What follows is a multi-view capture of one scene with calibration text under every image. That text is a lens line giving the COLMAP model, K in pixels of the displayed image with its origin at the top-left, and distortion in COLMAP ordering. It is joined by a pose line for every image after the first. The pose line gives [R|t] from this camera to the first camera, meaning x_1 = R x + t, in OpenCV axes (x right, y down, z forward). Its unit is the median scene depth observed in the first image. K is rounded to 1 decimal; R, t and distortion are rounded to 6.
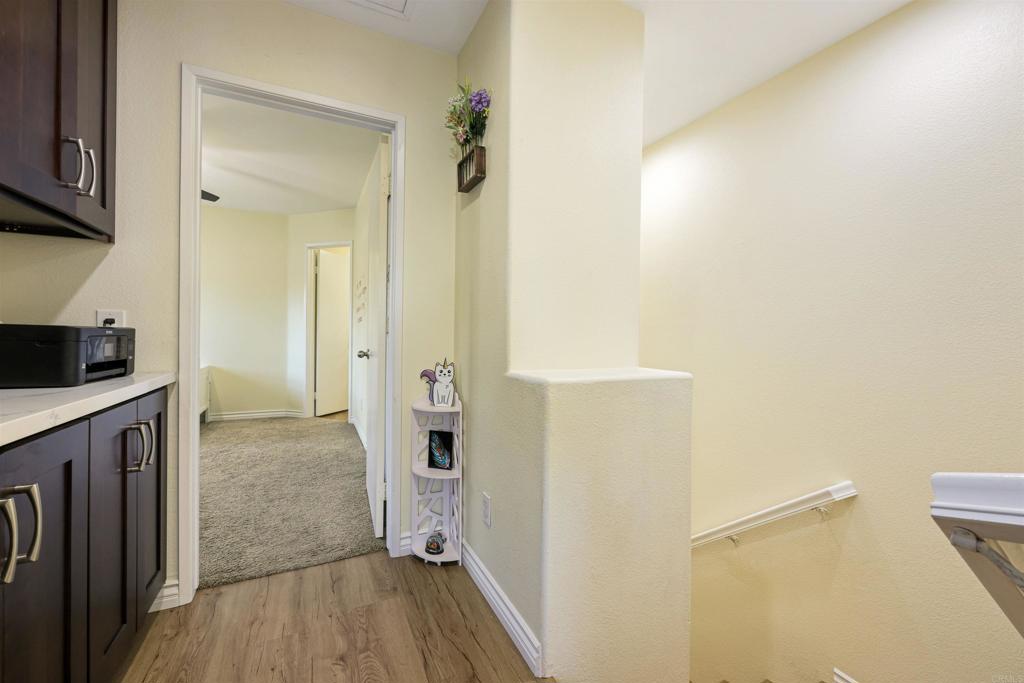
lens RADIAL K [[396.9, 0, 509.9], [0, 396.9, 333.9], [0, 0, 1]] dist [0.002132, 0.000290]
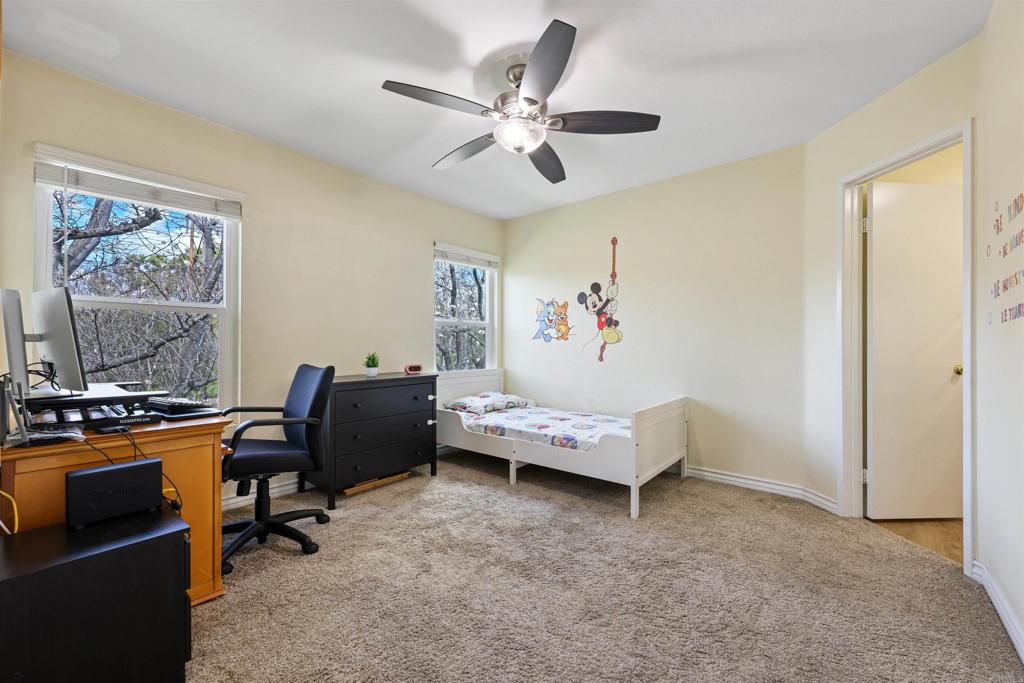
lens RADIAL K [[396.9, 0, 509.0], [0, 396.9, 342.3], [0, 0, 1]] dist [0.002132, 0.000290]
pose [[0.378636, -0.010965, -0.925481, -0.199994], [-0.000887, 0.999925, -0.012210, -0.010371], [0.925545, 0.005444, 0.378598, 0.405875]]
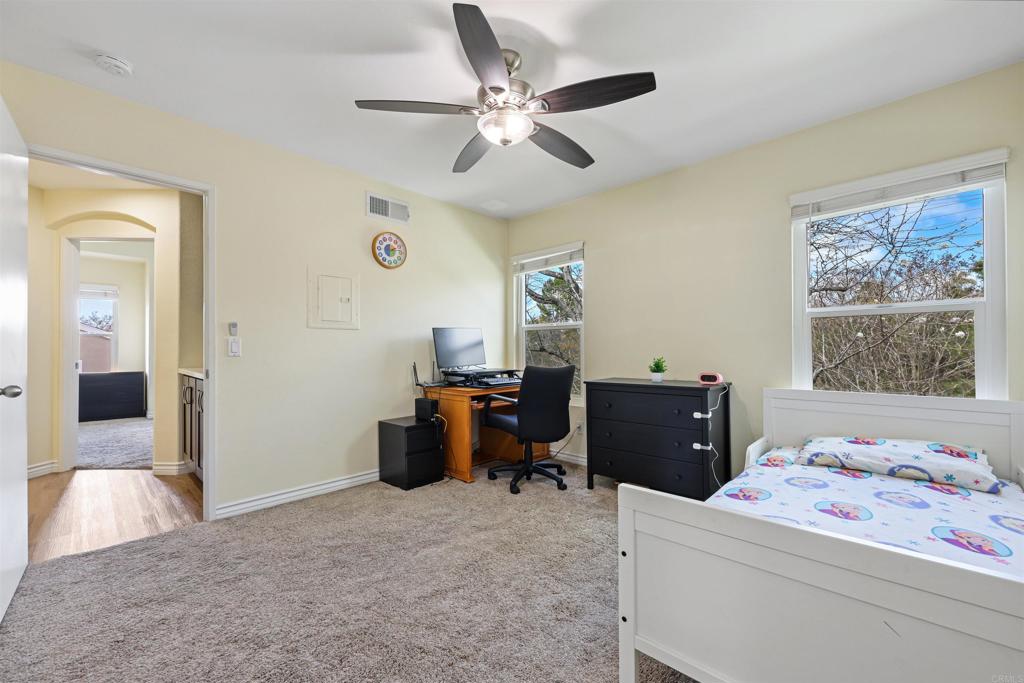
lens RADIAL K [[396.9, 0, 514.0], [0, 396.9, 346.5], [0, 0, 1]] dist [0.002132, 0.000290]
pose [[-0.933563, -0.002276, -0.358405, -0.599276], [-0.000434, 0.999986, -0.005220, -0.016898], [0.358412, -0.004717, -0.933551, 1.268493]]
